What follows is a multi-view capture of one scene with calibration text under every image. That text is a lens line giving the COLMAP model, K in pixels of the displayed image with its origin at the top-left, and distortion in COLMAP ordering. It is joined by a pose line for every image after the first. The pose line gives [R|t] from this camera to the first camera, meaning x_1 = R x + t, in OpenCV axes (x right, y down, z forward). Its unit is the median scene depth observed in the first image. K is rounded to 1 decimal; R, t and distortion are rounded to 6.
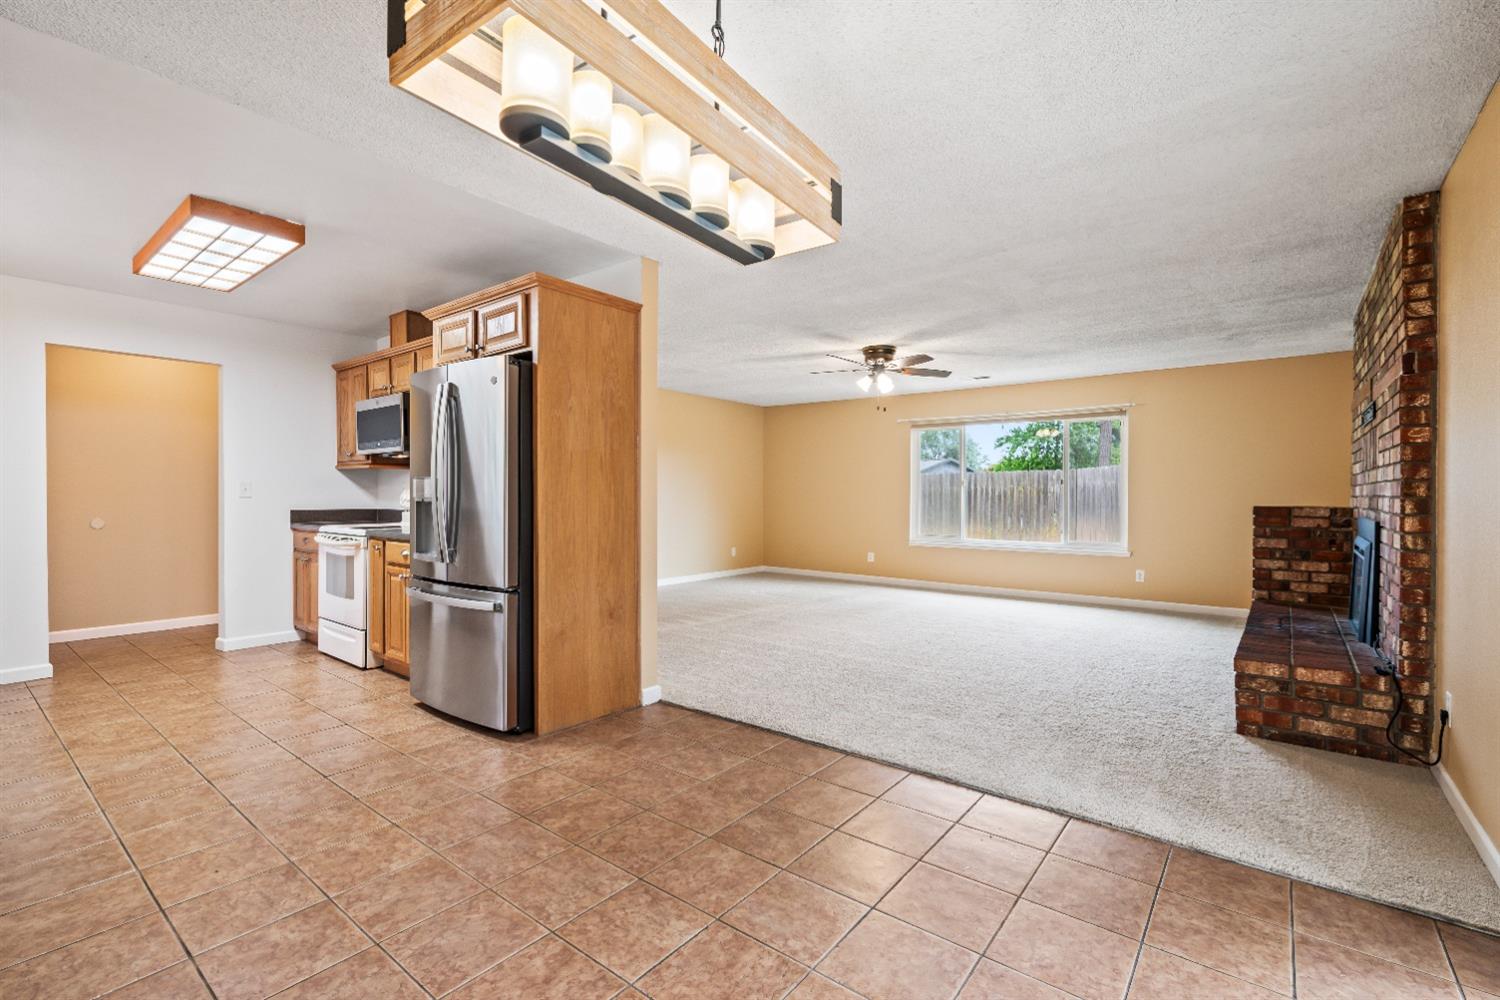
lens RADIAL K [[671.8, 0, 758.0], [0, 671.8, 498.9], [0, 0, 1]] dist [-0.001109, -0.000618]
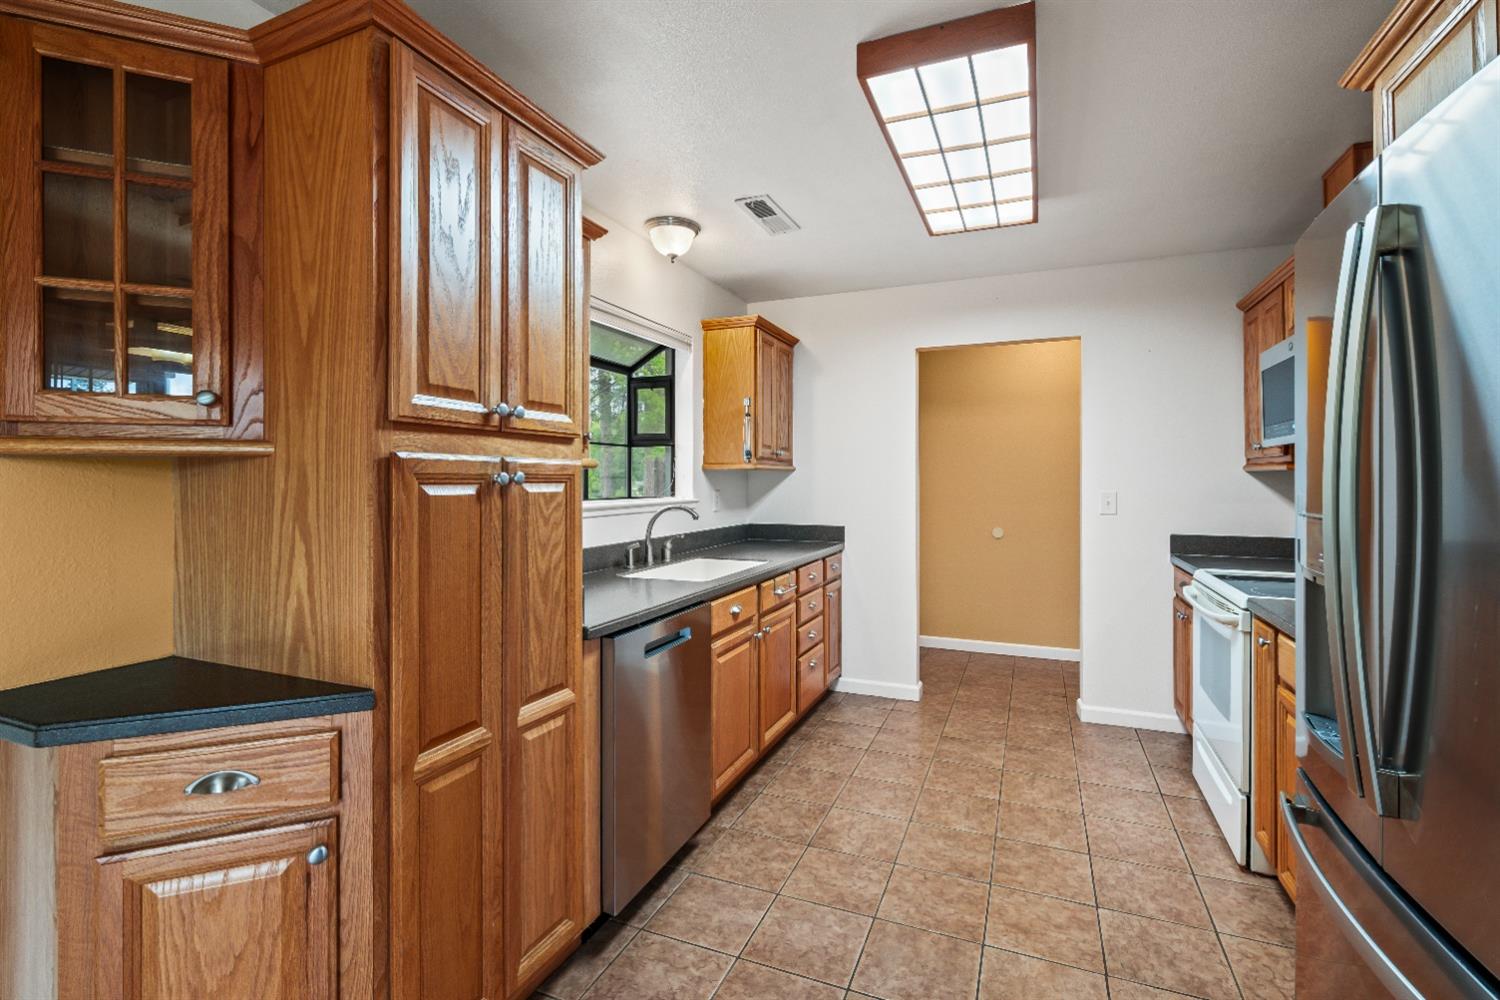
lens RADIAL K [[671.8, 0, 752.3], [0, 671.8, 481.5], [0, 0, 1]] dist [-0.001109, -0.000618]
pose [[0.265152, -0.001119, -0.964206, -0.221774], [-0.003496, 0.999992, -0.002122, -0.045501], [0.964200, 0.003934, 0.265145, 0.577444]]
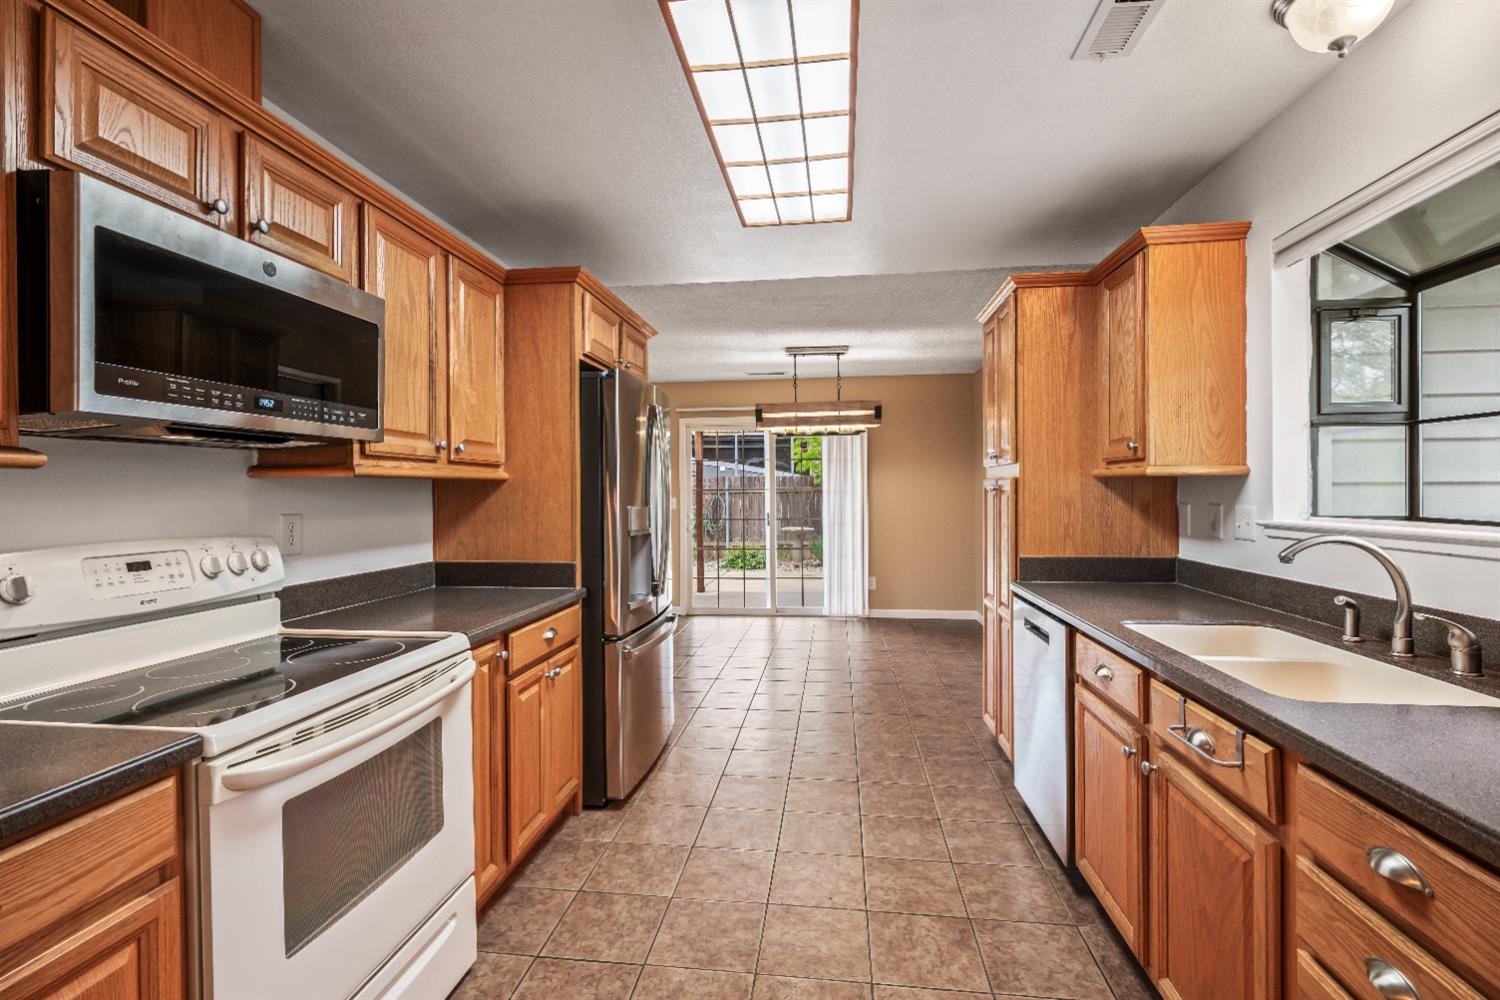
lens RADIAL K [[671.8, 0, 755.0], [0, 671.8, 492.4], [0, 0, 1]] dist [-0.001109, -0.000618]
pose [[-0.519308, -0.002583, 0.854584, -1.198692], [0.012793, 0.999860, 0.010796, -0.052554], [-0.854492, 0.016539, -0.519202, 1.224121]]
